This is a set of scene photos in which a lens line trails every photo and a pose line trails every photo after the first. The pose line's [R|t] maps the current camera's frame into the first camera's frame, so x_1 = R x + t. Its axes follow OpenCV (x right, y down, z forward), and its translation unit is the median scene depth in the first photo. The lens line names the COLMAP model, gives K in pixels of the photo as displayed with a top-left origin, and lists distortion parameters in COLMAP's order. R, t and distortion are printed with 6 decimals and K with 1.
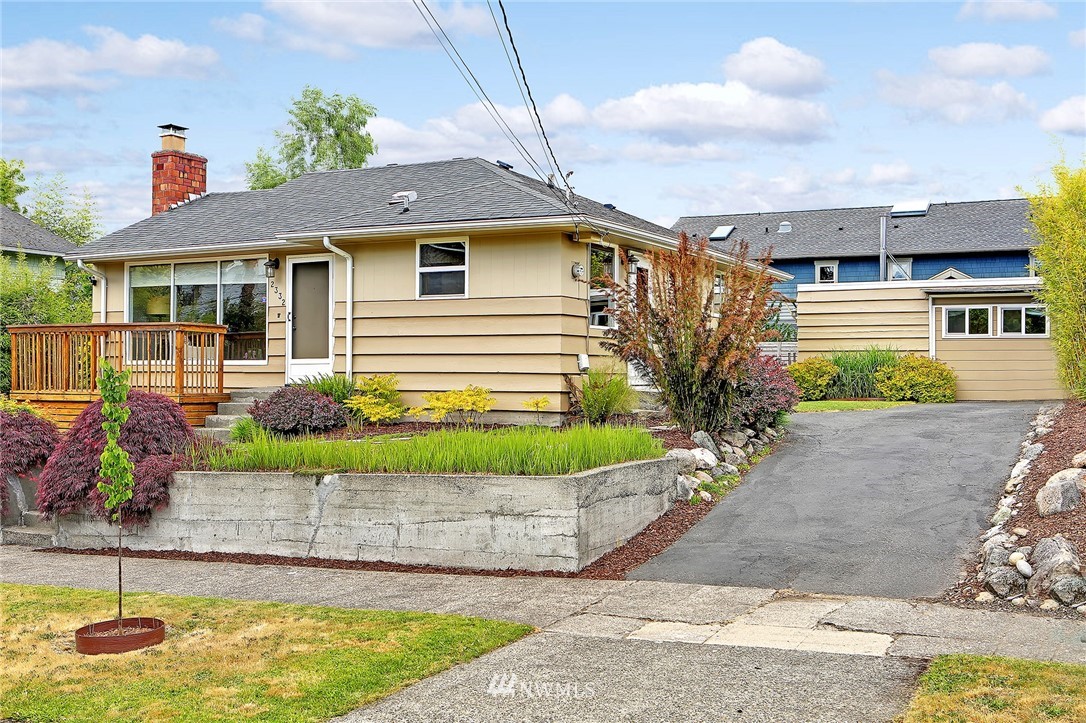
lens RADIAL K [[1262.1, 0, 543.0], [0, 1262.1, 361.5], [0, 0, 1]] dist [-0.036160, 0.042549]
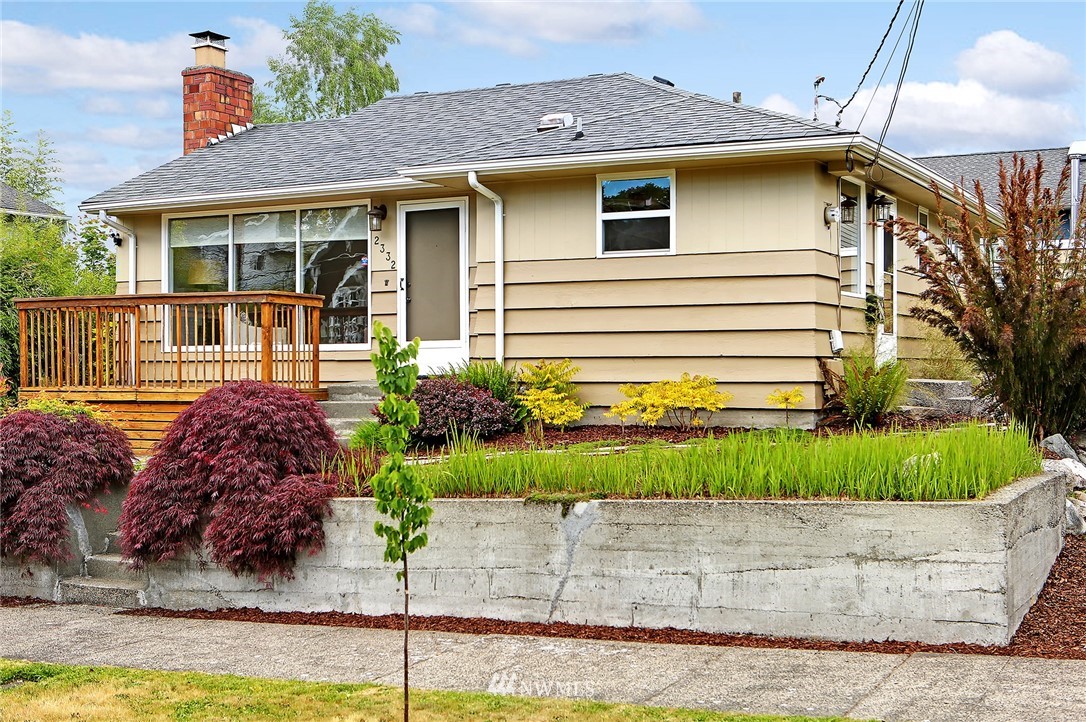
lens RADIAL K [[1518.8, 0, 543.0], [0, 1518.8, 361.0], [0, 0, 1]] dist [0.009636, -0.031901]
pose [[0.999945, -0.006882, 0.007928, -0.138668], [0.006852, 0.999969, 0.003798, 0.007145], [-0.007954, -0.003744, 0.999961, 0.122729]]
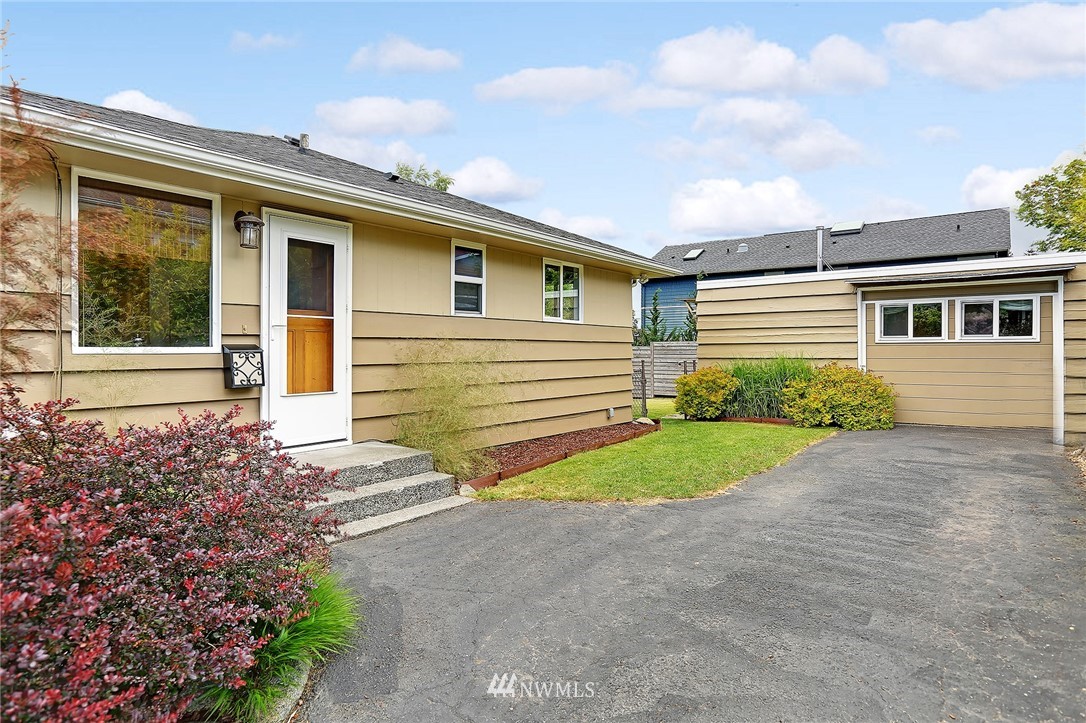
lens RADIAL K [[634.5, 0, 543.0], [0, 634.5, 361.5], [0, 0, 1]] dist [0.000723, -0.000152]
pose [[0.984969, -0.008964, -0.172498, 0.245479], [0.014049, 0.999501, 0.028277, -0.028266], [0.172159, -0.030275, 0.984604, 0.777850]]
